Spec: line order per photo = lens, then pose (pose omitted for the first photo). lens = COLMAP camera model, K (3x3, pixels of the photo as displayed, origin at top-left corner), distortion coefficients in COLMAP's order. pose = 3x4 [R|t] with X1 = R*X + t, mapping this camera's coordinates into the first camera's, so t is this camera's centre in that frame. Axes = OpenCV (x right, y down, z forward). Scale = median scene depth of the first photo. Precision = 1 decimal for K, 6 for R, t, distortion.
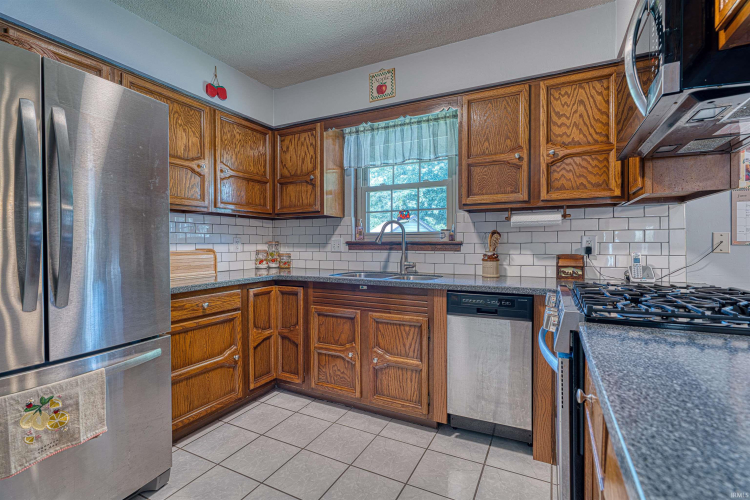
lens RADIAL K [[346.5, 0, 376.4], [0, 346.5, 248.4], [0, 0, 1]] dist [-0.006196, 0.002428]
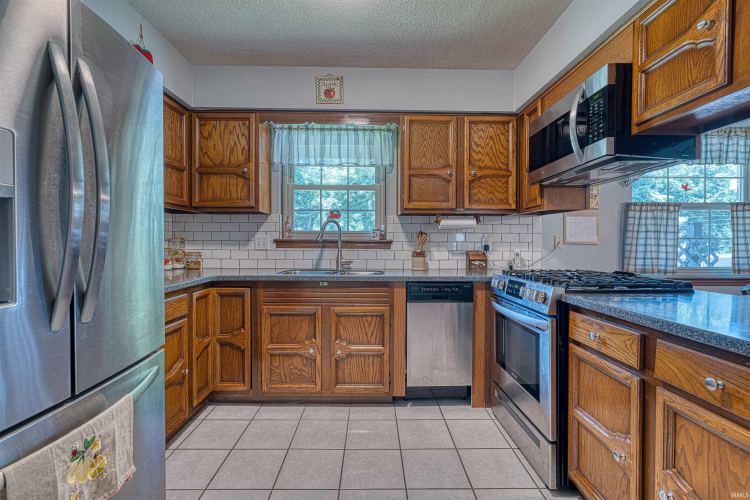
lens RADIAL K [[346.5, 0, 375.2], [0, 346.5, 248.6], [0, 0, 1]] dist [-0.006196, 0.002428]
pose [[0.885329, -0.002744, 0.464958, -0.384680], [0.000242, 0.999985, 0.005441, 0.001258], [-0.464966, -0.004705, 0.885316, 0.011752]]
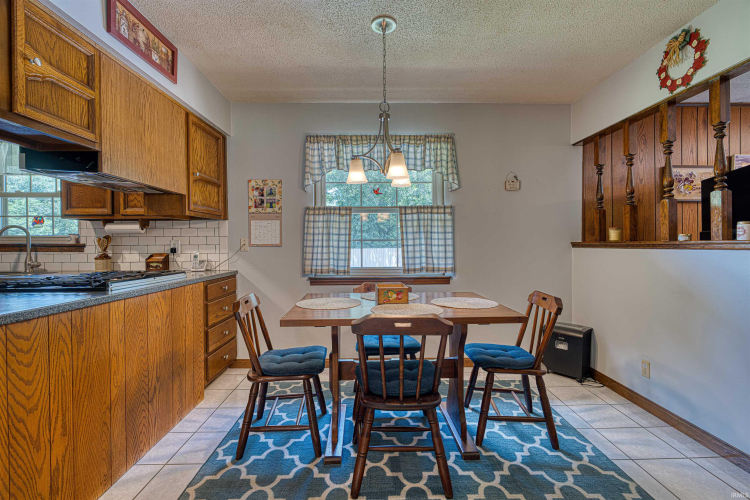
lens RADIAL K [[346.5, 0, 375.8], [0, 346.5, 248.4], [0, 0, 1]] dist [-0.006196, 0.002428]
pose [[0.885826, -0.005083, 0.463989, 0.678556], [0.007310, 0.999969, -0.003002, 0.007771], [-0.463959, 0.006052, 0.885836, -0.644297]]
